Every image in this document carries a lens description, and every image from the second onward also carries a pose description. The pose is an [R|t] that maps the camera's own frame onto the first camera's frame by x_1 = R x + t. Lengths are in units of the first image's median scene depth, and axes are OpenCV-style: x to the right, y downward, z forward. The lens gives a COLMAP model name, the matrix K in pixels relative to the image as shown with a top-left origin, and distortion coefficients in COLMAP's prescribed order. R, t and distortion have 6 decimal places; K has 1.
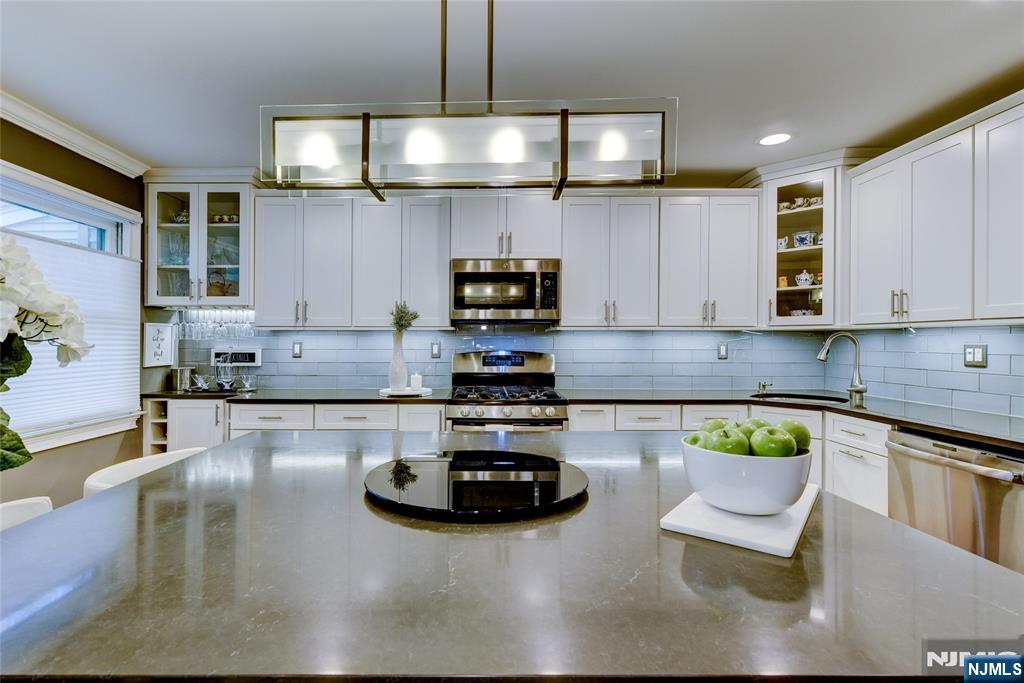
lens RADIAL K [[501.7, 0, 478.0], [0, 501.7, 336.3], [0, 0, 1]] dist [0.003752, -0.000168]
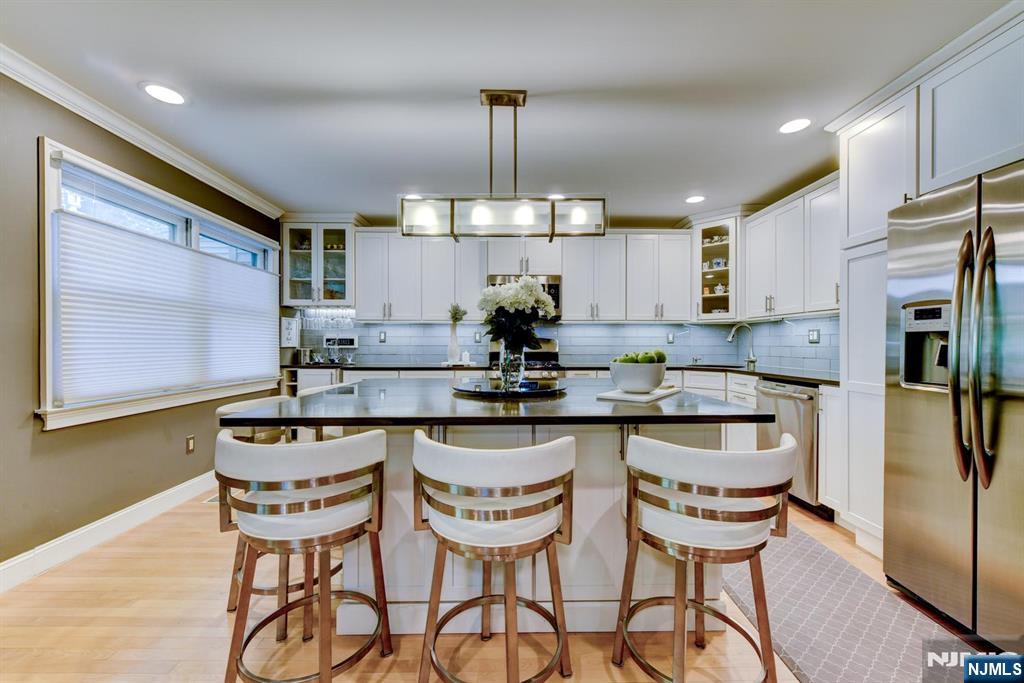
lens RADIAL K [[409.1, 0, 516.3], [0, 409.1, 343.1], [0, 0, 1]] dist [0.001042, -0.000210]
pose [[0.999522, -0.000445, 0.030919, -0.009167], [0.000184, 0.999964, 0.008436, 0.039015], [-0.030922, -0.008426, 0.999486, -0.225274]]
